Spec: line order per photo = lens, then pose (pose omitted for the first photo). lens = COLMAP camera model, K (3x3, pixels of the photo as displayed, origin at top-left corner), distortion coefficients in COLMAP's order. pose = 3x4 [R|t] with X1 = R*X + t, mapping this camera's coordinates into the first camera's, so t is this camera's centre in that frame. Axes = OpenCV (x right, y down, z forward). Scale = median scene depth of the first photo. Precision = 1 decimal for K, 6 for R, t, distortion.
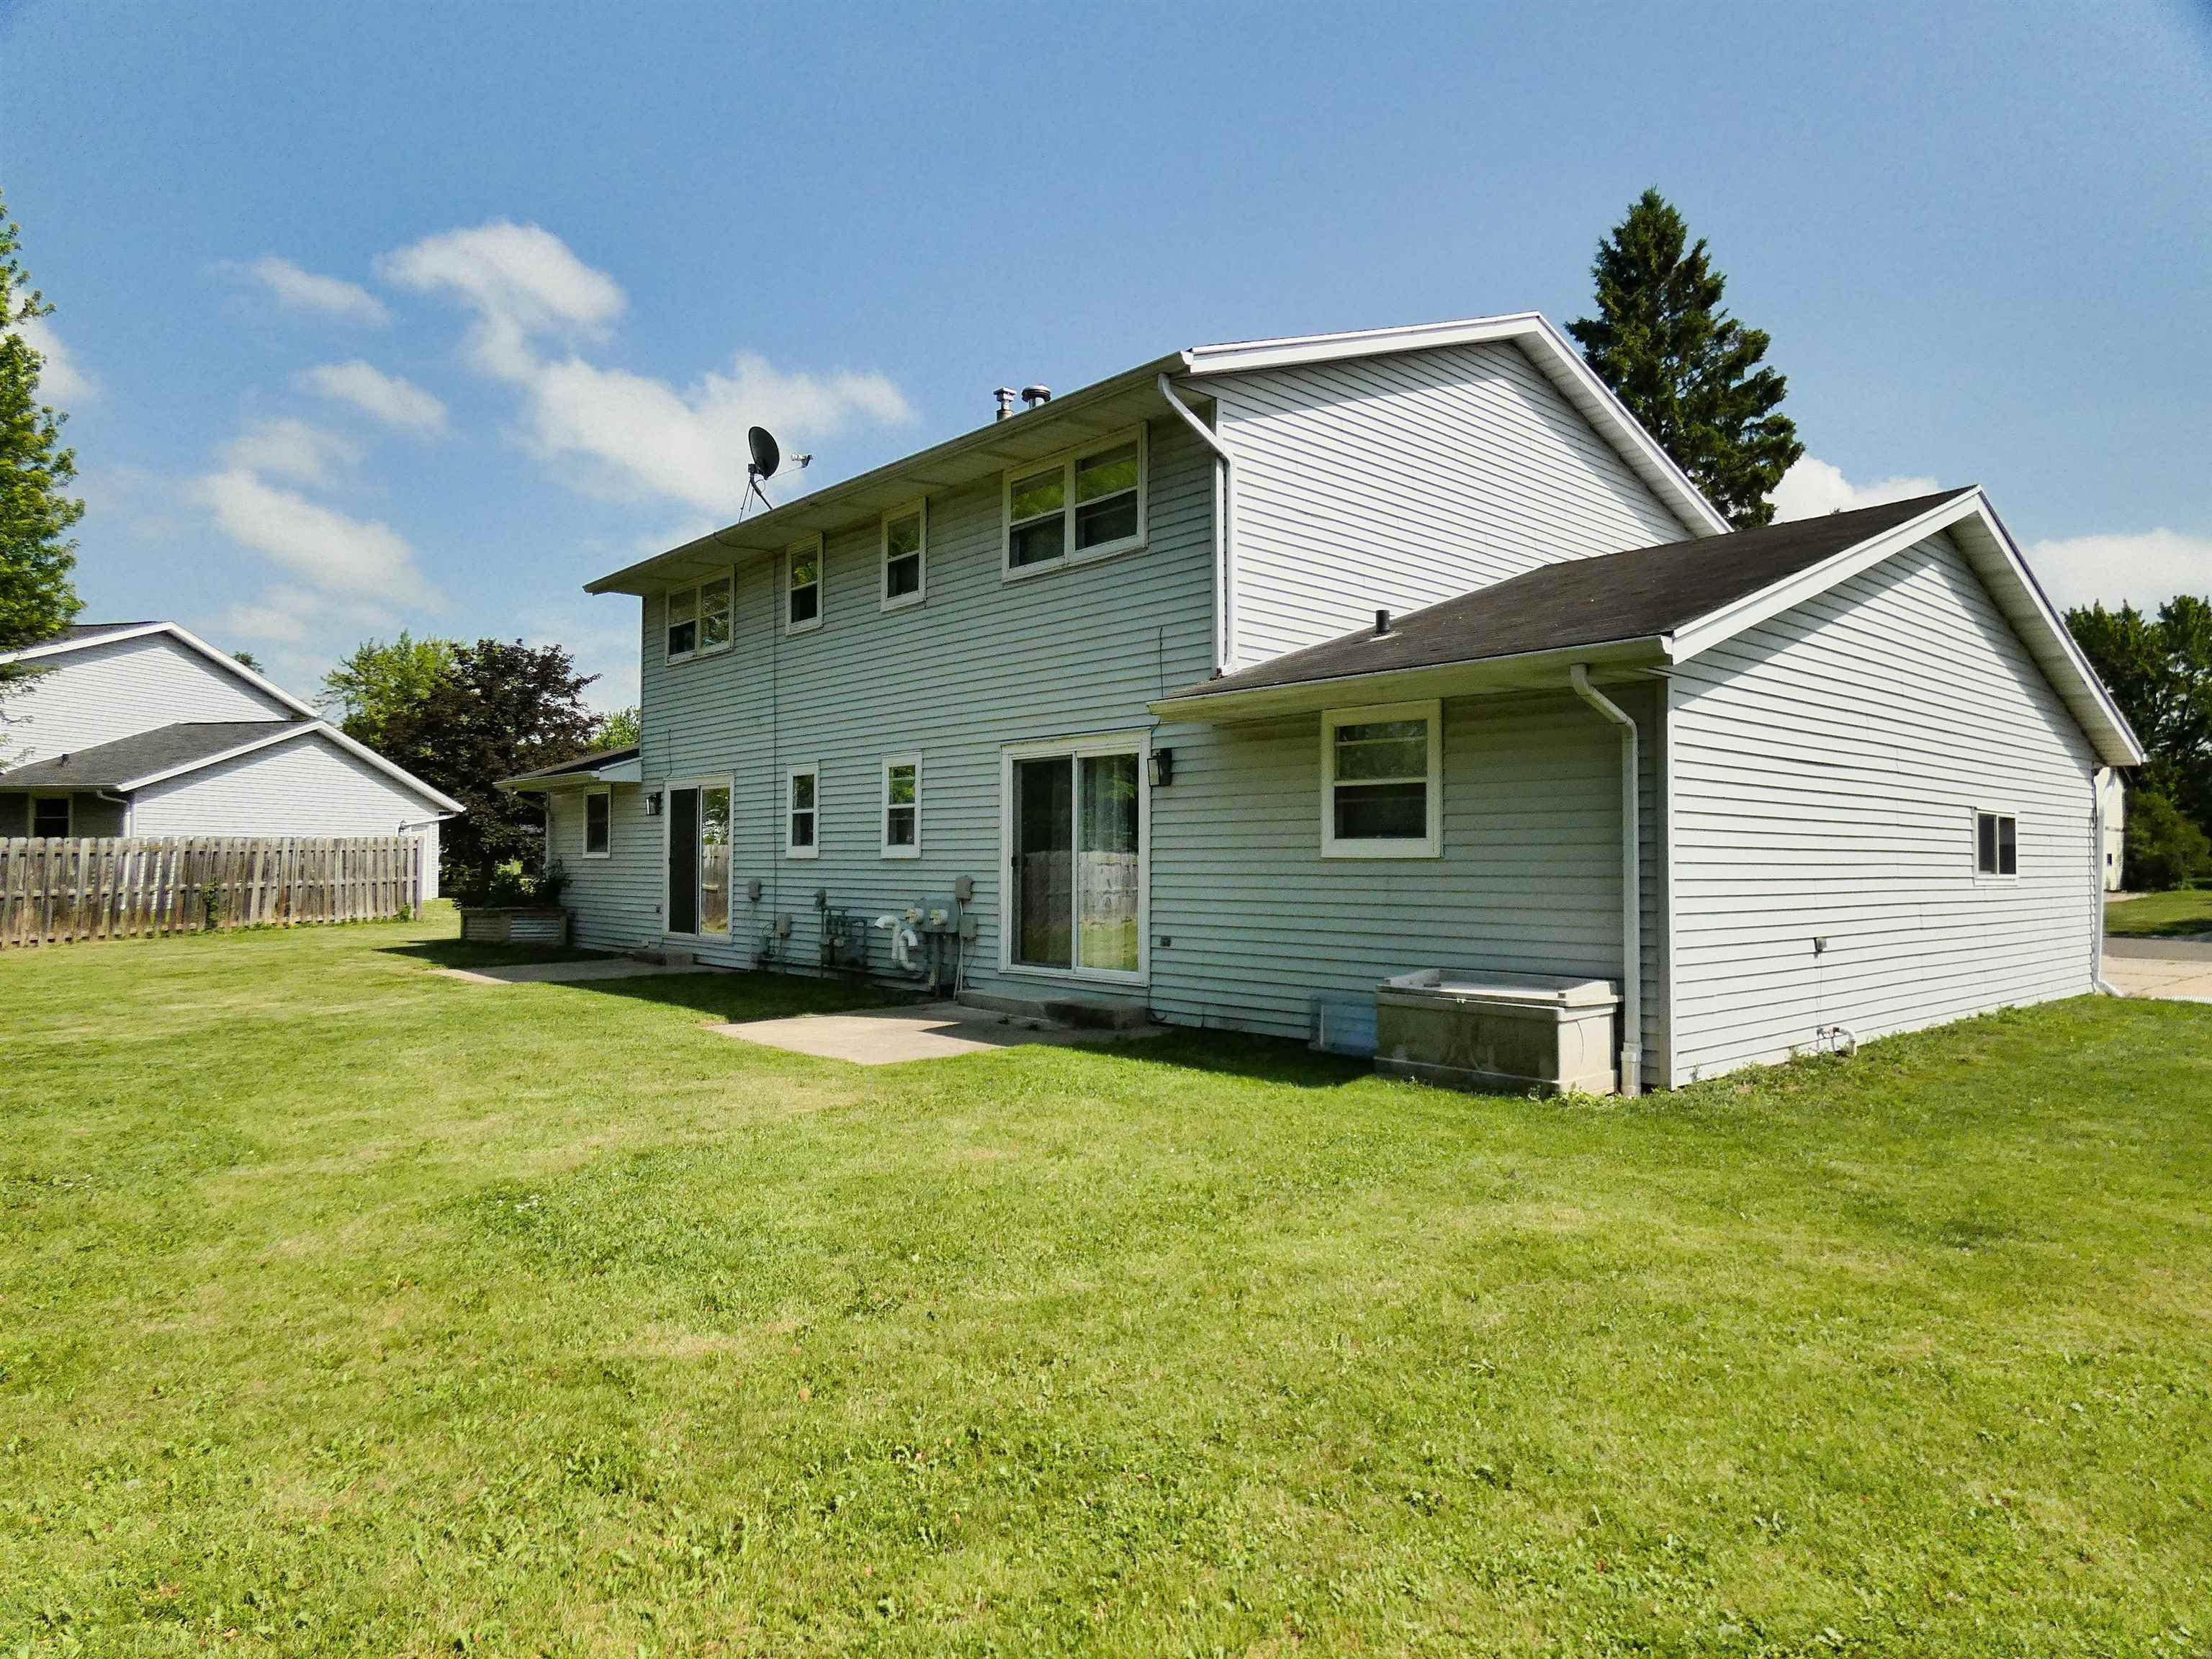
lens RADIAL K [[1350.9, 0, 1099.8], [0, 1350.9, 825.1], [0, 0, 1]] dist [-0.013227, -0.000314]
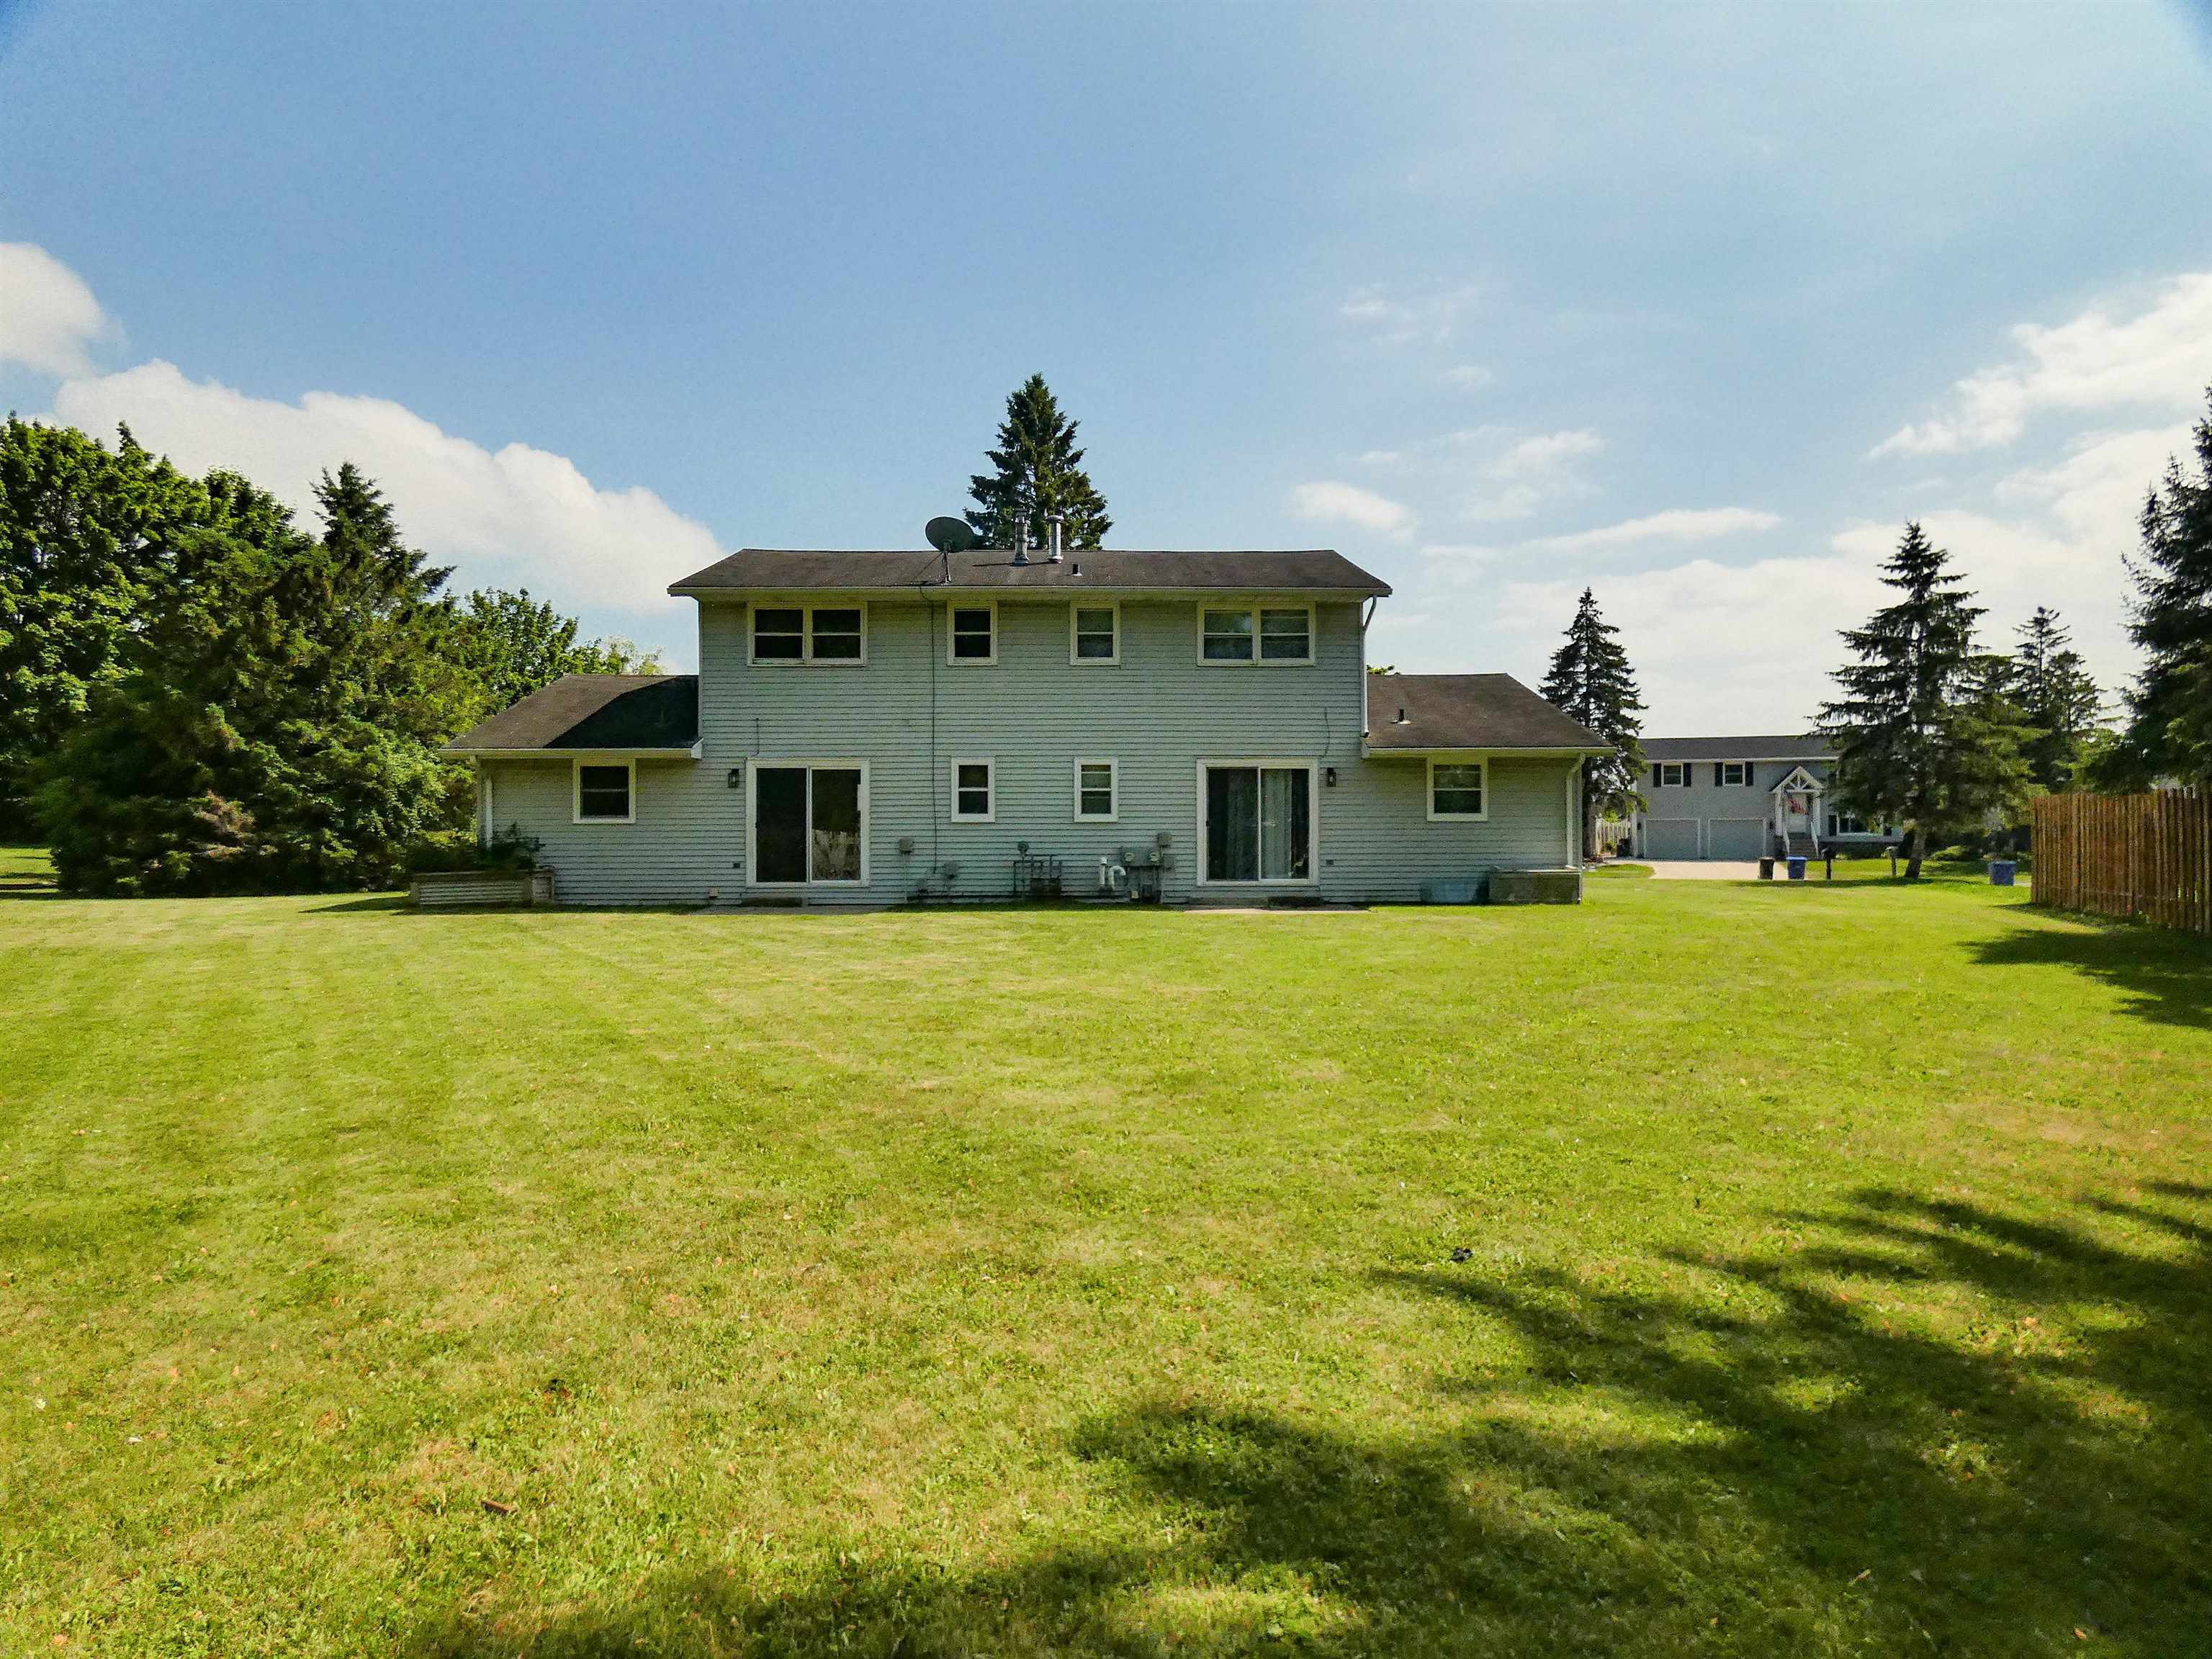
lens RADIAL K [[1353.0, 0, 1103.9], [0, 1353.0, 835.2], [0, 0, 1]] dist [-0.035437, 0.000271]
pose [[0.664797, 0.001612, 0.747023, -1.440055], [-0.016352, 0.999789, 0.012394, 0.021336], [-0.746845, -0.020455, 0.664683, -0.084185]]
